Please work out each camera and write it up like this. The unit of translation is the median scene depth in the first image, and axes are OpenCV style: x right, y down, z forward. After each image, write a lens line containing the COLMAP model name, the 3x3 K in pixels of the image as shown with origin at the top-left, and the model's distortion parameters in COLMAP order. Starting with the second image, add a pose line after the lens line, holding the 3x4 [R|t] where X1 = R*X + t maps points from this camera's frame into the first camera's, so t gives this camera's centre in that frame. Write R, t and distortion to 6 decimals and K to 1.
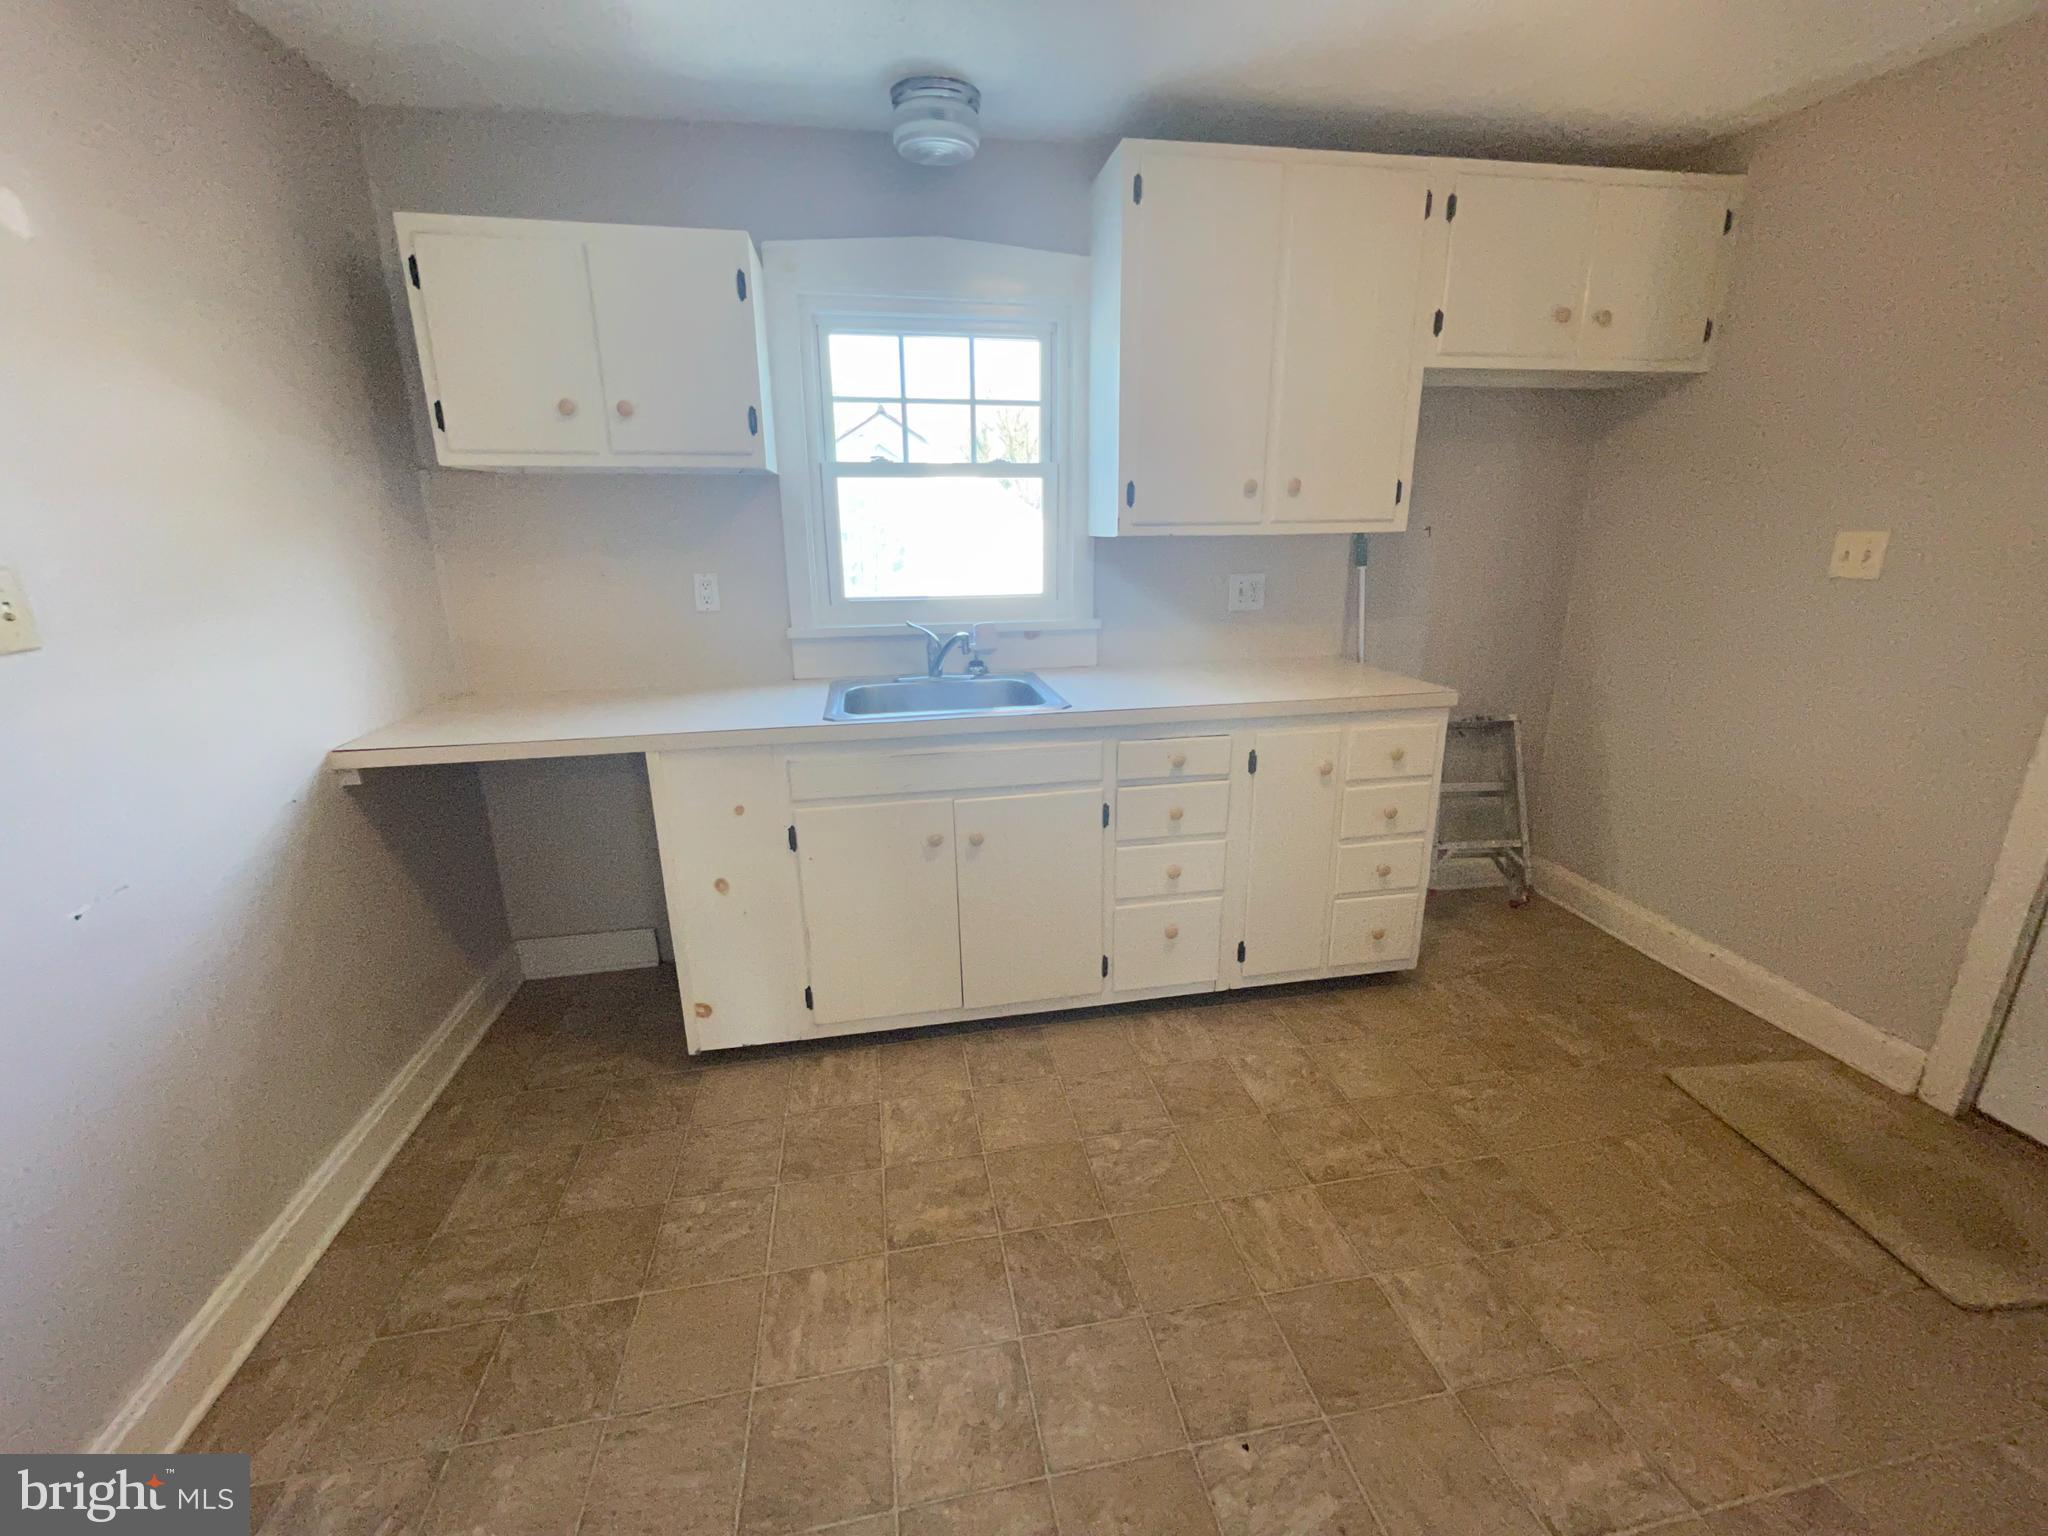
lens RADIAL K [[834.4, 0, 1014.5], [0, 834.4, 763.7], [0, 0, 1]] dist [-0.002738, -0.000475]
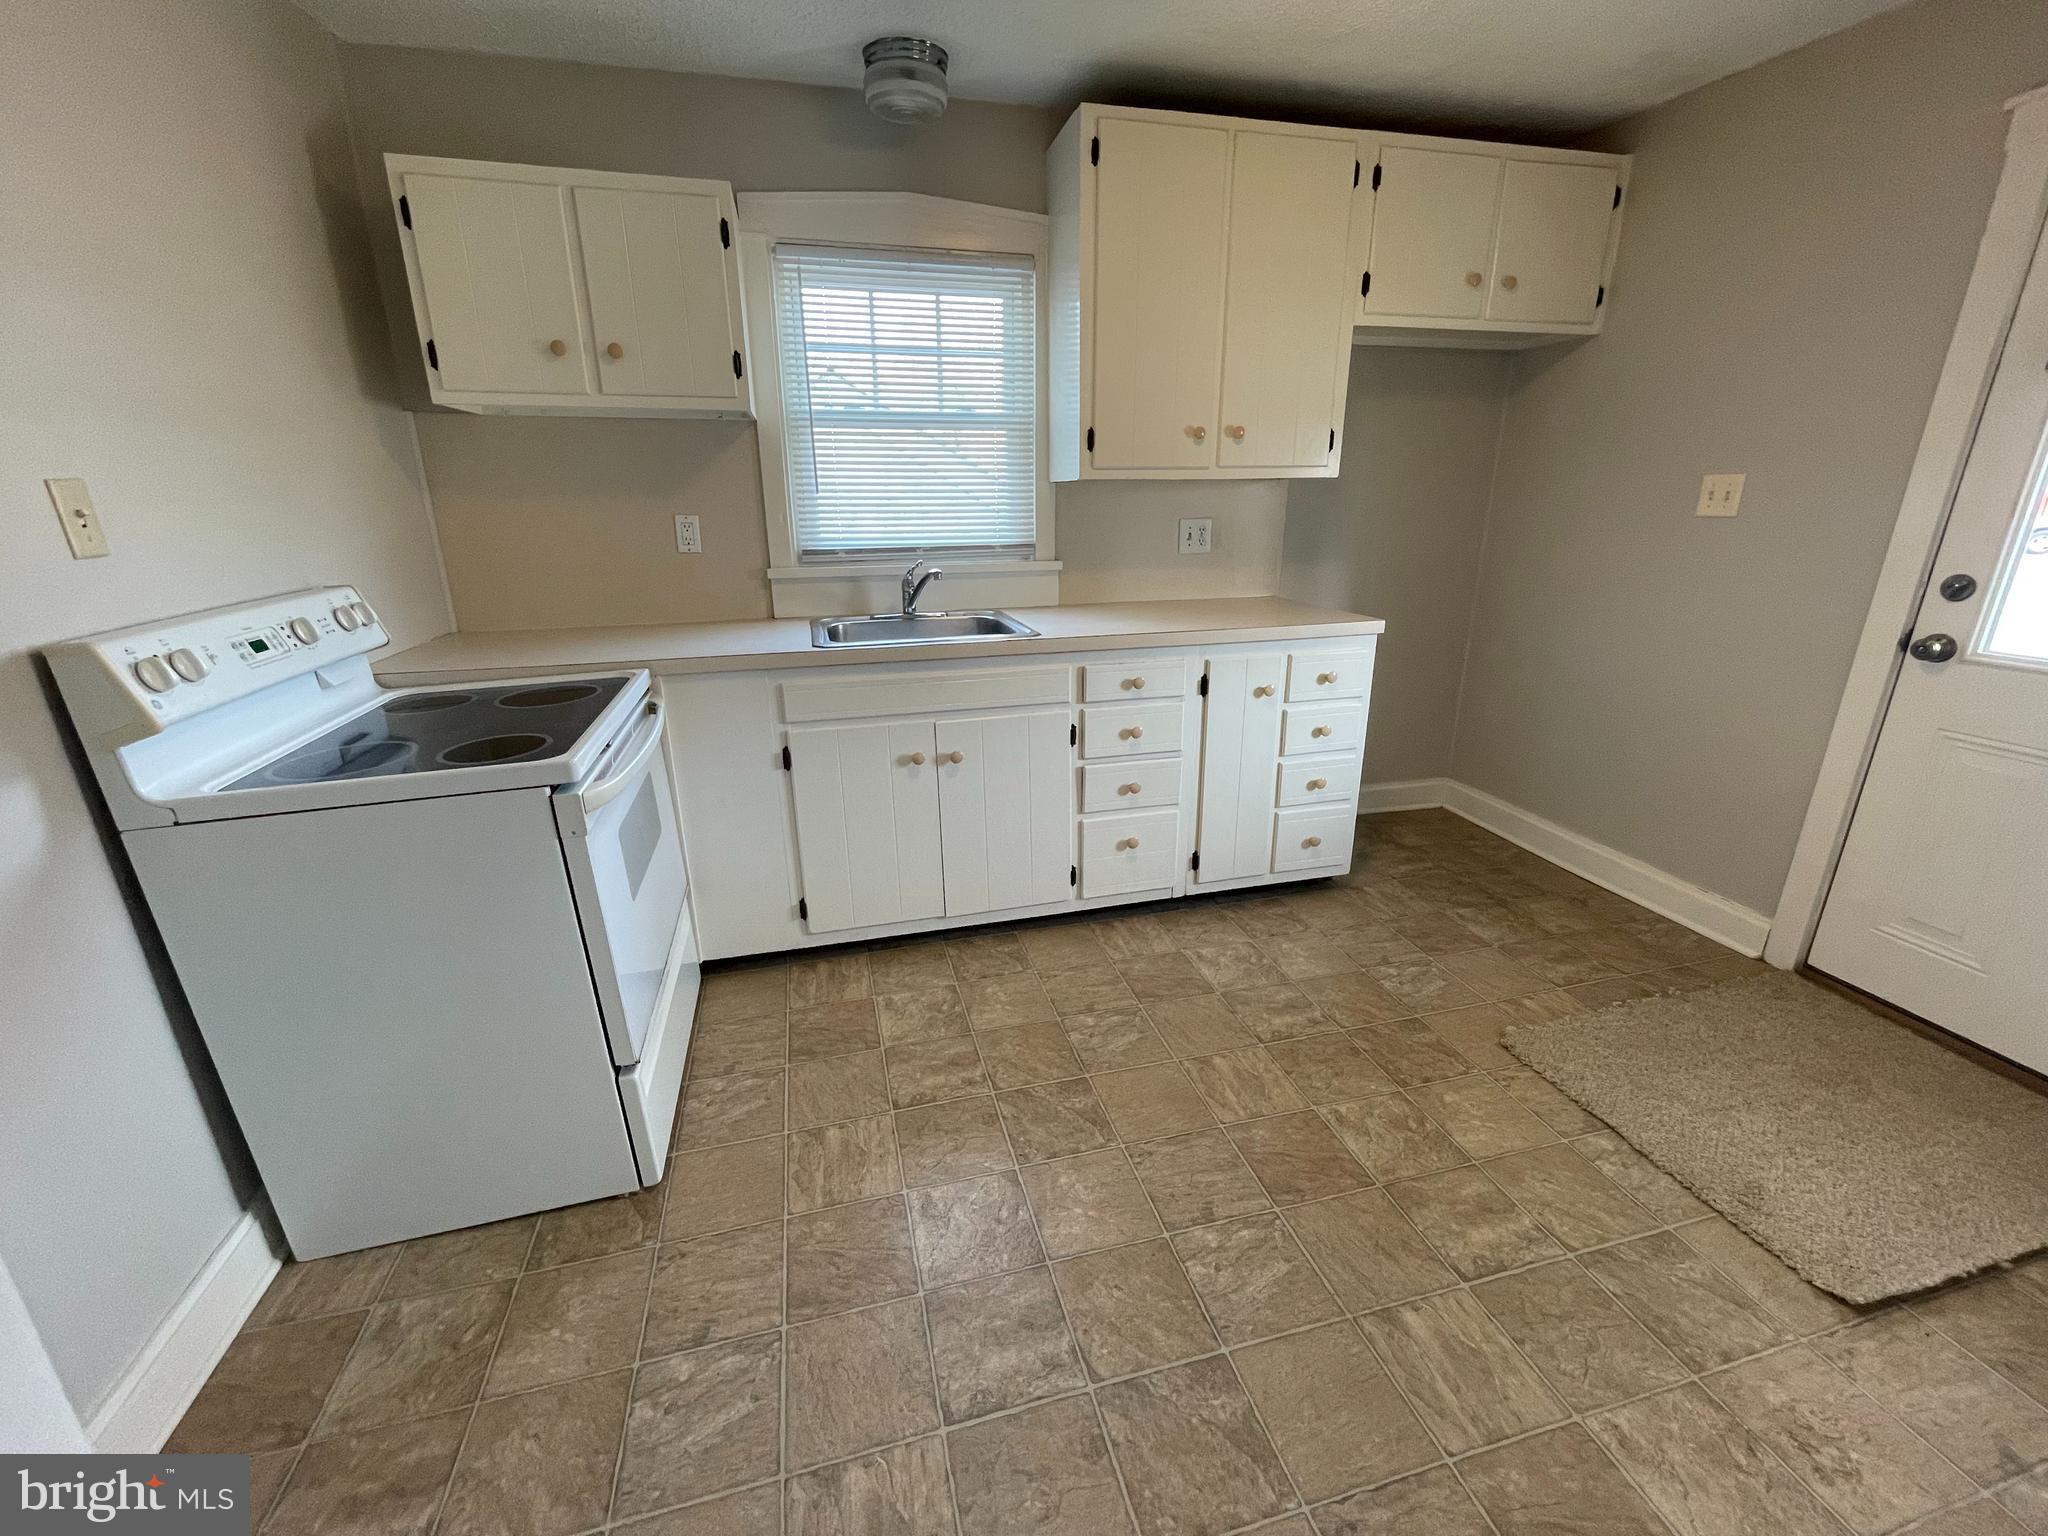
lens RADIAL K [[834.4, 0, 1016.7], [0, 834.4, 765.6], [0, 0, 1]] dist [-0.002738, -0.000475]
pose [[0.997433, -0.020491, 0.068618, -0.041508], [0.018324, 0.999318, 0.032058, 0.066359], [-0.069228, -0.030719, 0.997128, -0.089548]]
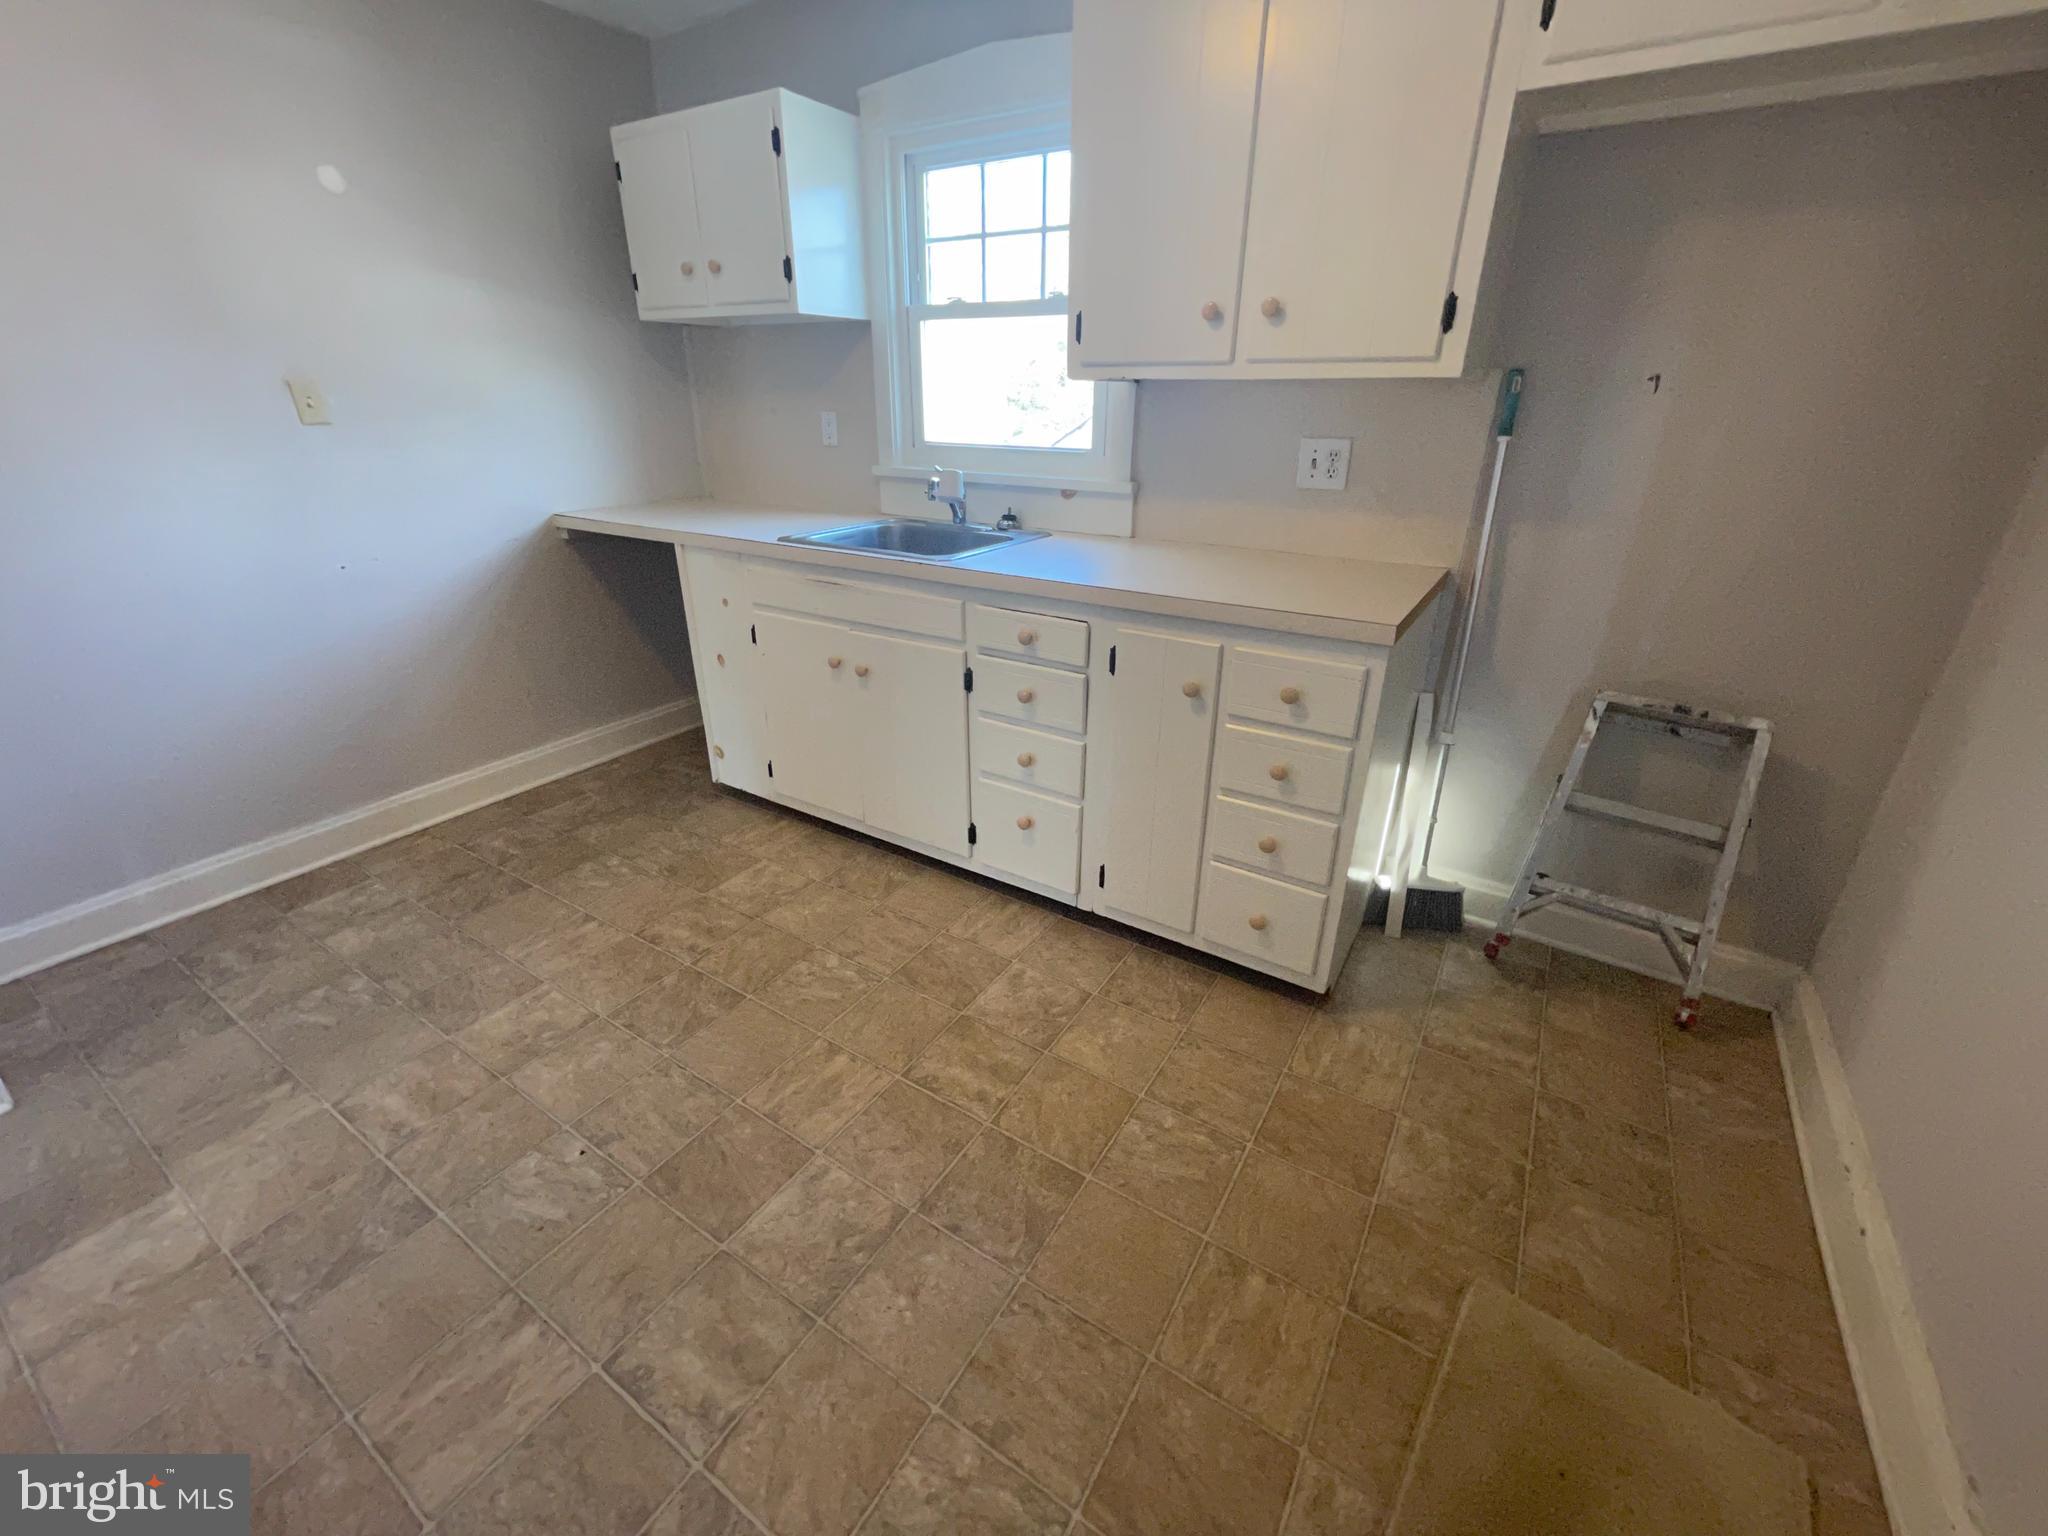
lens RADIAL K [[834.4, 0, 1037.8], [0, 834.4, 766.5], [0, 0, 1]] dist [-0.002738, -0.000475]
pose [[0.731303, 0.291967, -0.616402, 0.810307], [-0.201849, 0.955907, 0.213305, -0.067059], [0.651501, -0.031571, 0.757991, 0.317629]]
